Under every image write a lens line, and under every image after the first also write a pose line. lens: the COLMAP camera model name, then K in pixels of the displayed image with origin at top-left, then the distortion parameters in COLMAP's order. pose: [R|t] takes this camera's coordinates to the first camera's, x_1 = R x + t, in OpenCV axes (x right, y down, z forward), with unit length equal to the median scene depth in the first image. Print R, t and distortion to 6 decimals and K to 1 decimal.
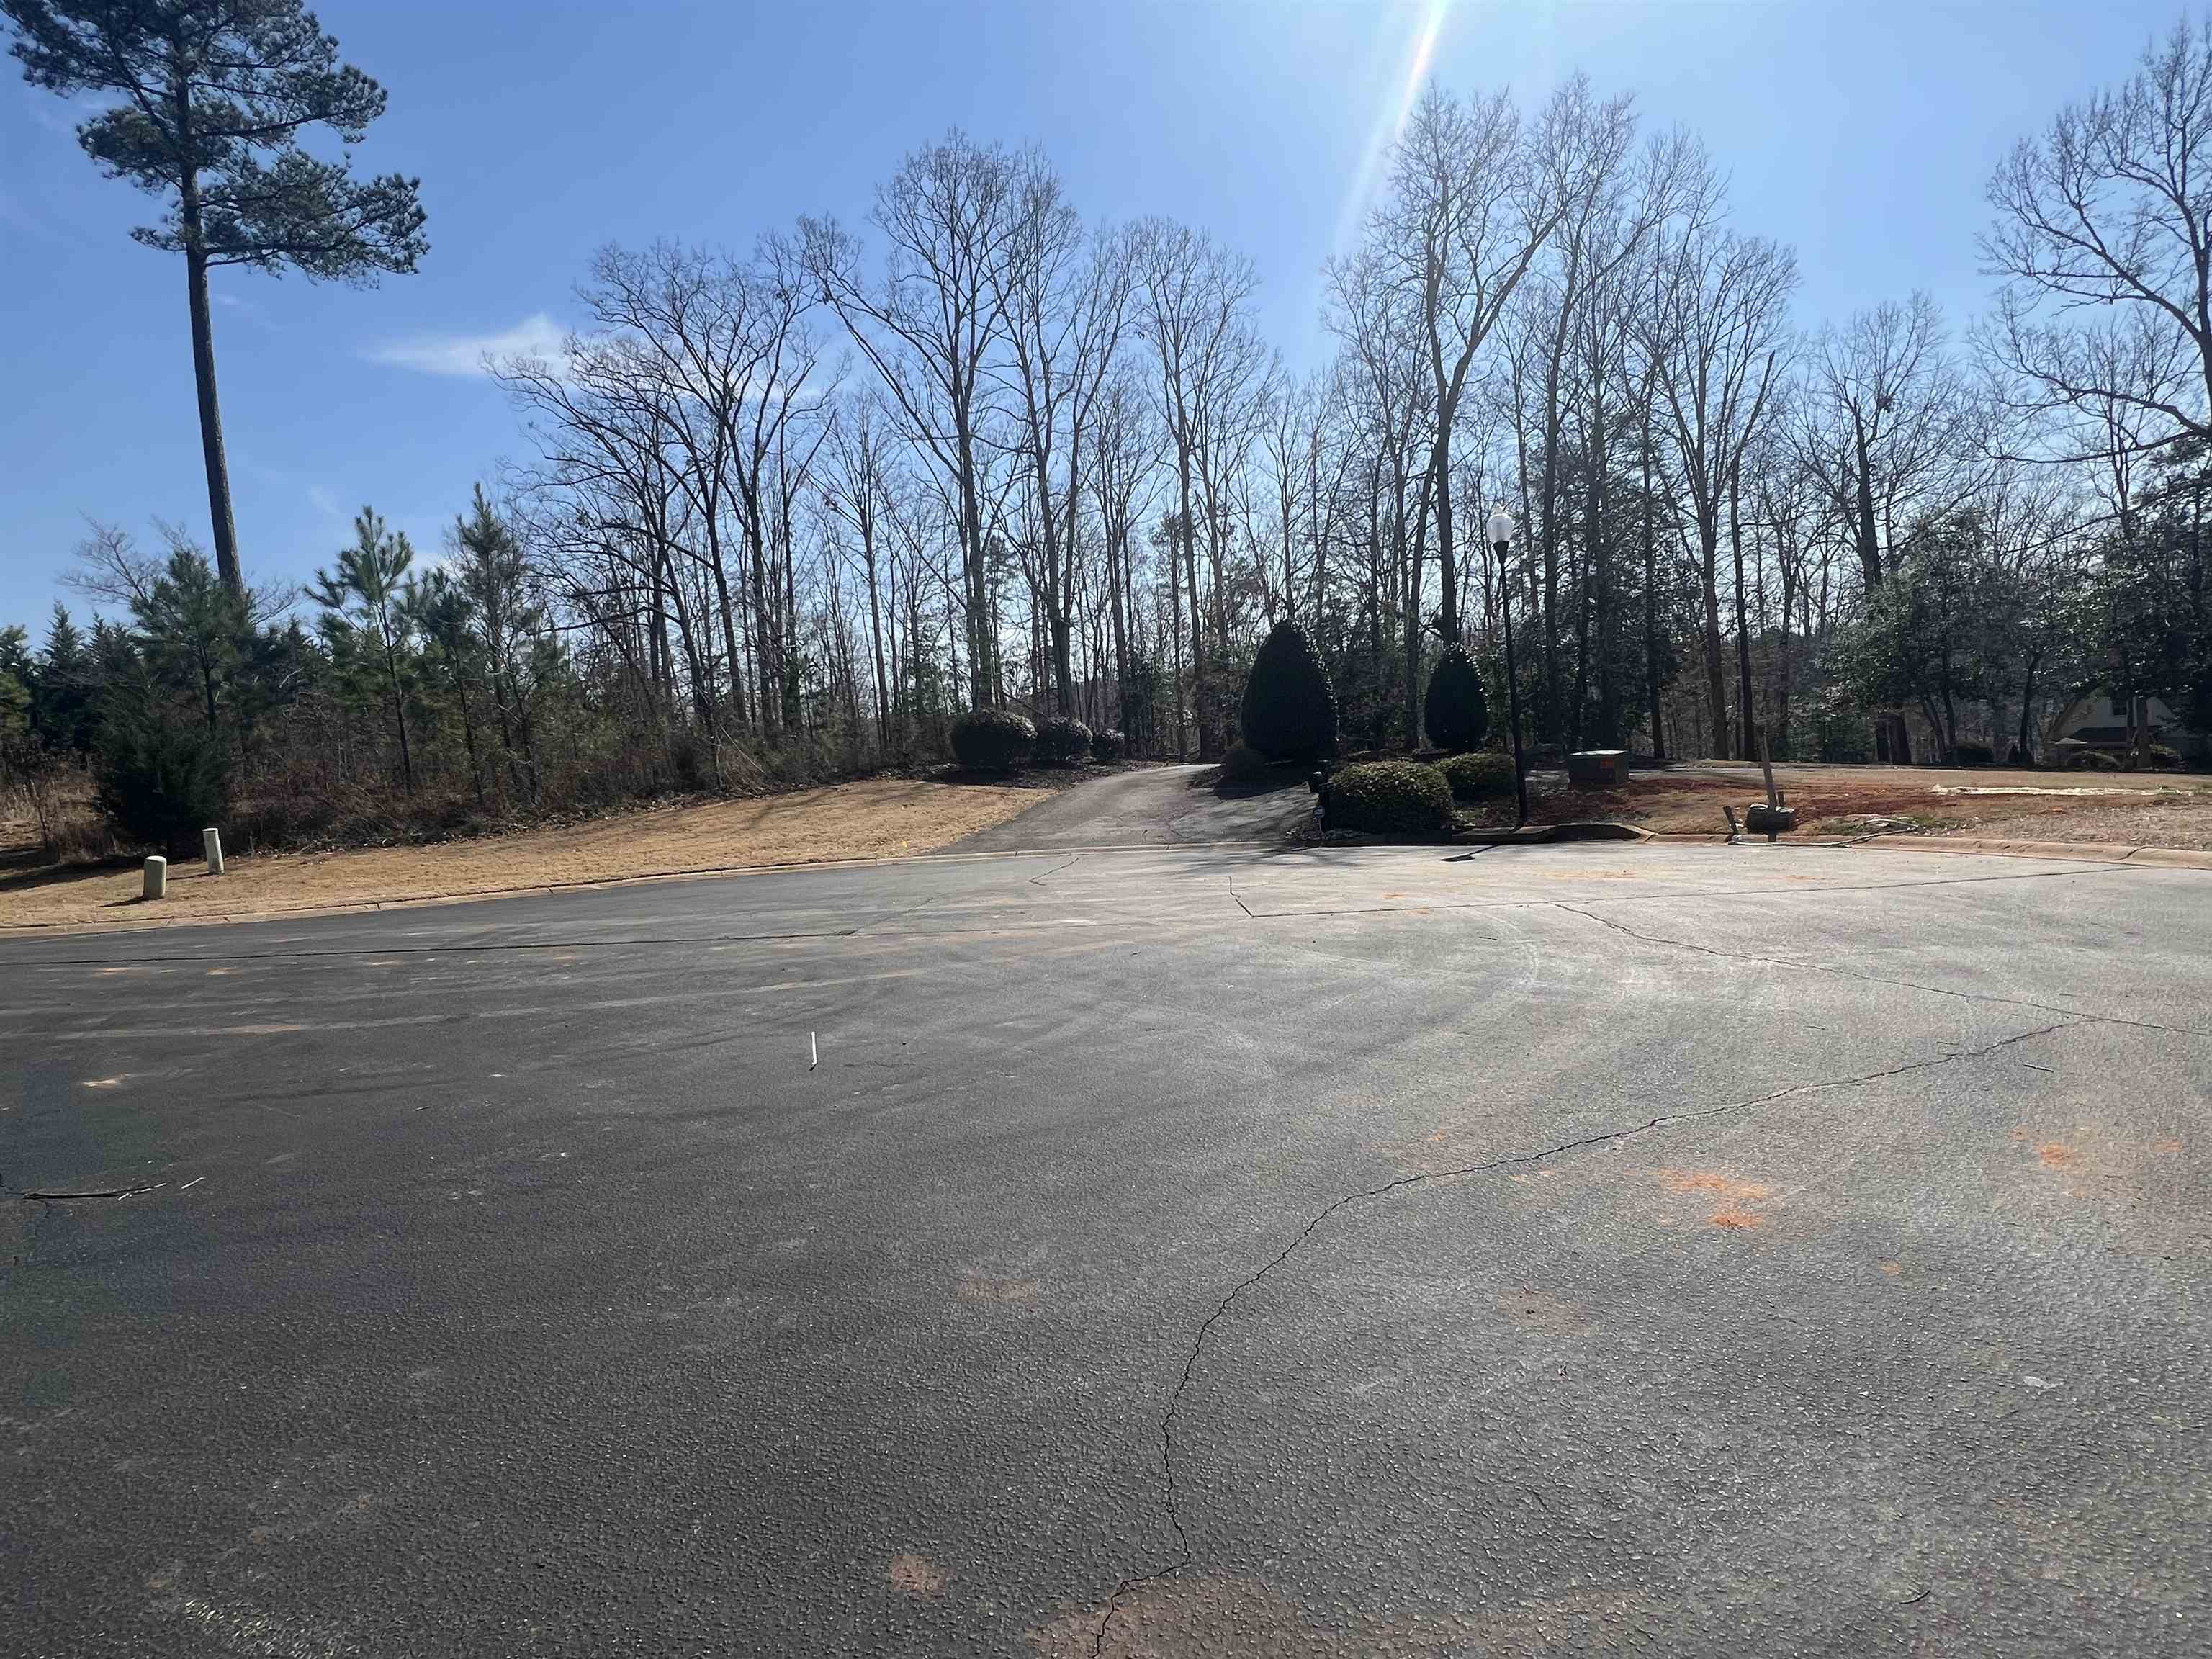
lens RADIAL K [[1055.2, 0, 1105.2], [0, 1055.2, 831.9], [0, 0, 1]] dist [-0.002034, 0.001395]
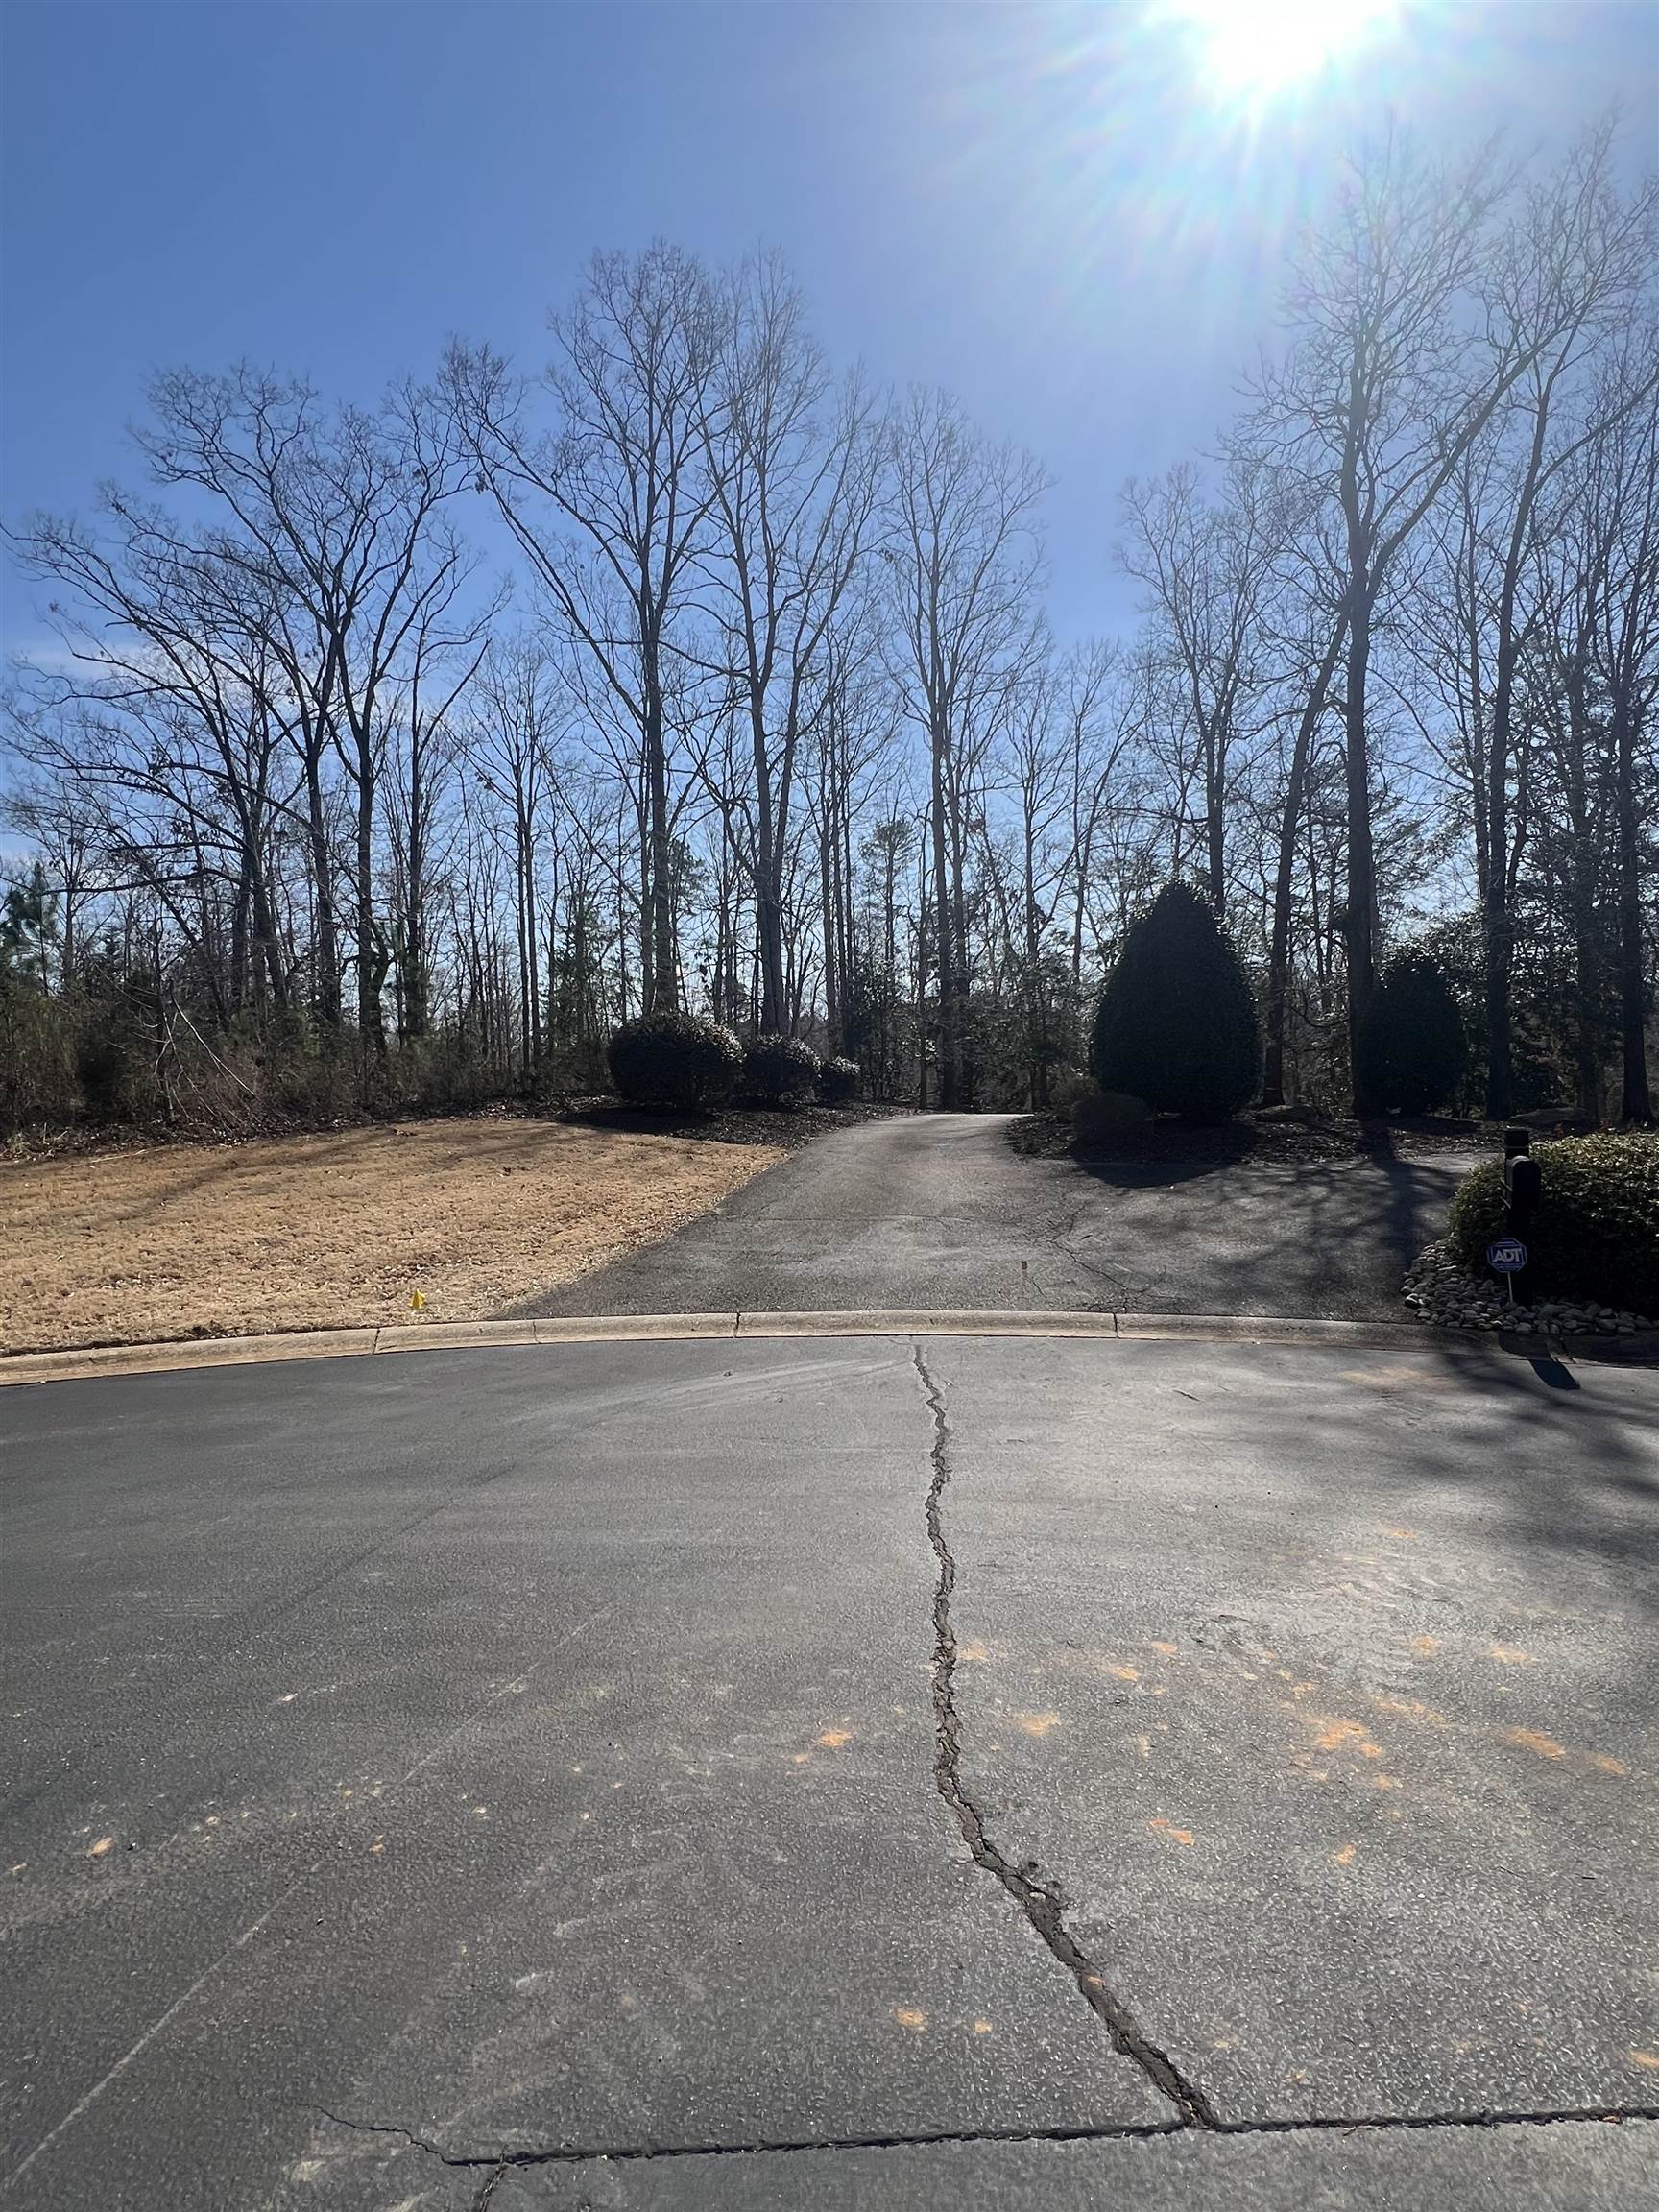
lens RADIAL K [[1055.2, 0, 832.0], [0, 1055.2, 1103.6], [0, 0, 1]] dist [-0.002034, 0.001395]
pose [[0.997377, 0.045451, 0.056341, -0.035727], [-0.041571, 0.996804, -0.068215, -0.017615], [-0.059261, 0.065694, 0.996079, 0.280226]]
